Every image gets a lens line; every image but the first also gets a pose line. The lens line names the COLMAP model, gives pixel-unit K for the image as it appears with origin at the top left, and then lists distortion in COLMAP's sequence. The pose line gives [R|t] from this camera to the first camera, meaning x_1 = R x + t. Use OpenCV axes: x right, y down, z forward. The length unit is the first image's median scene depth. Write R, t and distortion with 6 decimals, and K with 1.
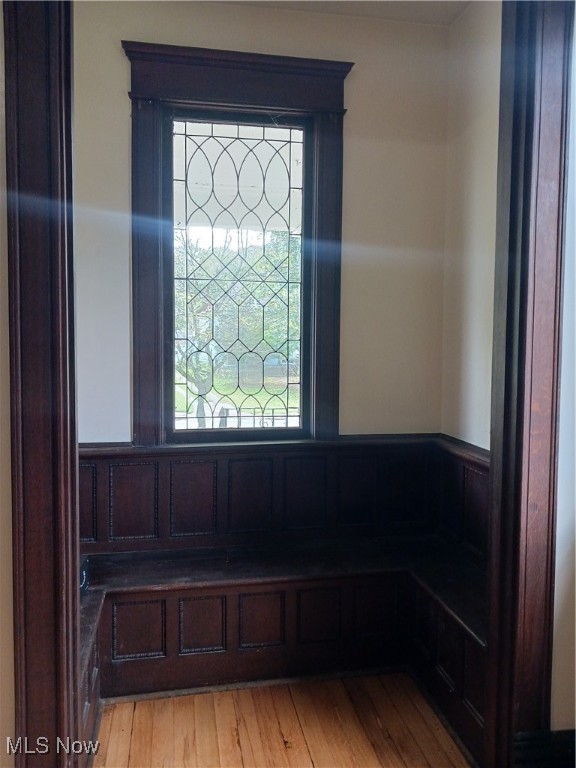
lens RADIAL K [[604.3, 0, 298.4], [0, 604.3, 369.4], [0, 0, 1]] dist [0.041820, -0.024672]
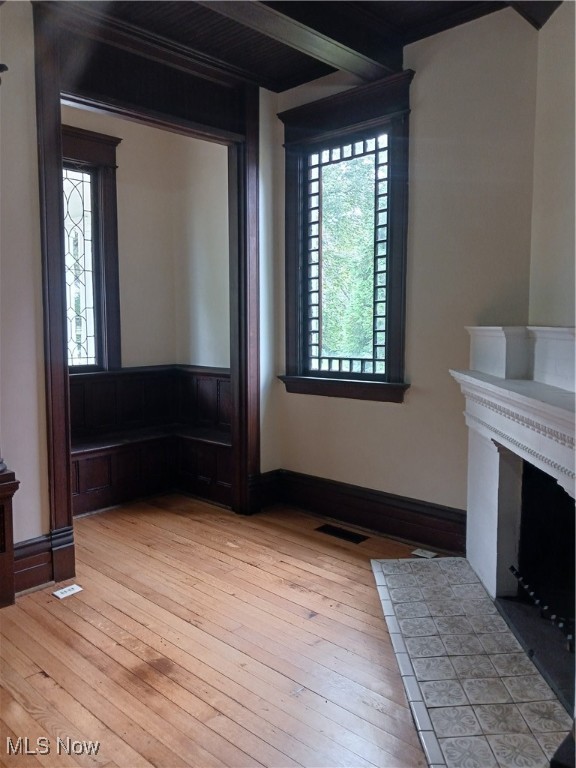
lens RADIAL K [[604.3, 0, 288.4], [0, 604.3, 382.3], [0, 0, 1]] dist [0.041820, -0.024672]
pose [[0.824677, -0.080294, 0.559875, -0.503941], [0.044425, 0.996009, 0.077406, 0.045615], [-0.563856, -0.038963, 0.824953, -0.625704]]
